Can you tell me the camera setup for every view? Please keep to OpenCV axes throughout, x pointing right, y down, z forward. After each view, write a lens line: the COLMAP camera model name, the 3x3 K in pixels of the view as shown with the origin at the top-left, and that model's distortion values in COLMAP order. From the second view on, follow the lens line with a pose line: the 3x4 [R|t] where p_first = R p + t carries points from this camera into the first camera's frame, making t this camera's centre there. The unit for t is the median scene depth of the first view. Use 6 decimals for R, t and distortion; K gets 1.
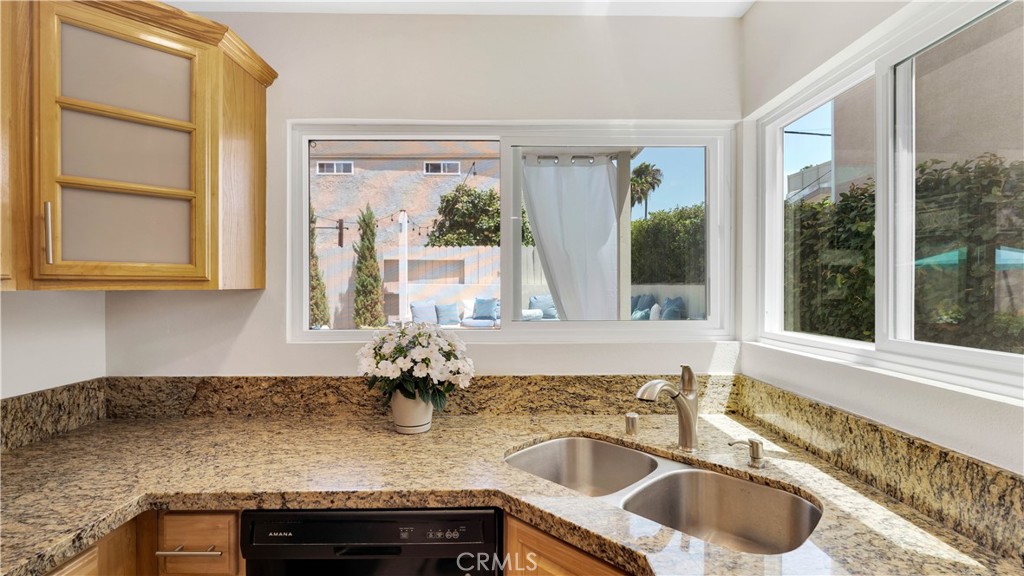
lens RADIAL K [[470.0, 0, 510.9], [0, 470.0, 291.1], [0, 0, 1]] dist [-0.010294, -0.000545]
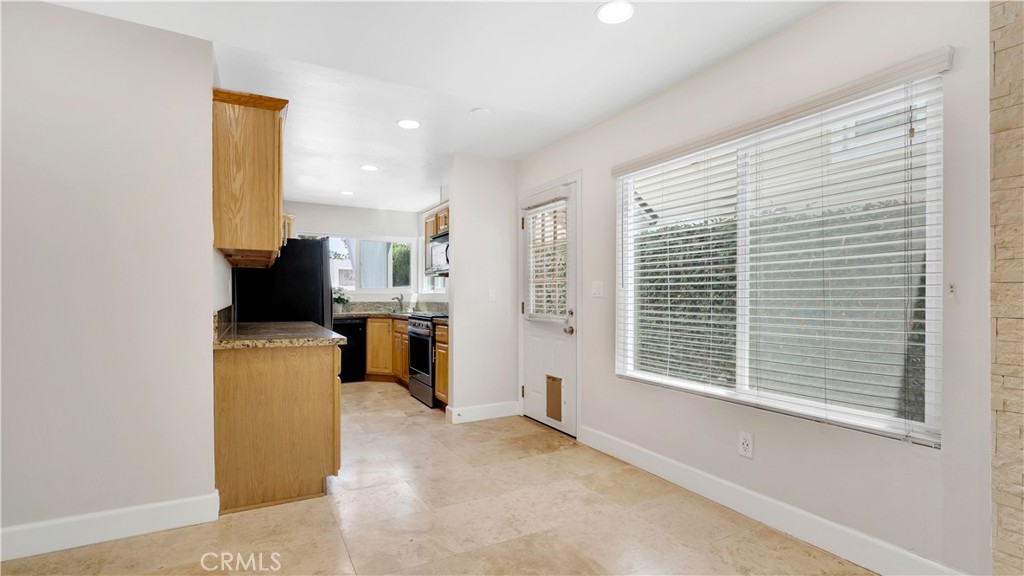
lens RADIAL K [[458.4, 0, 505.1], [0, 458.4, 298.2], [0, 0, 1]] dist [-0.009734, 0.001634]
pose [[0.888587, -0.000069, 0.458708, -0.669943], [0.001808, 0.999993, -0.003352, 0.169881], [-0.458704, 0.003808, 0.888581, -2.918960]]
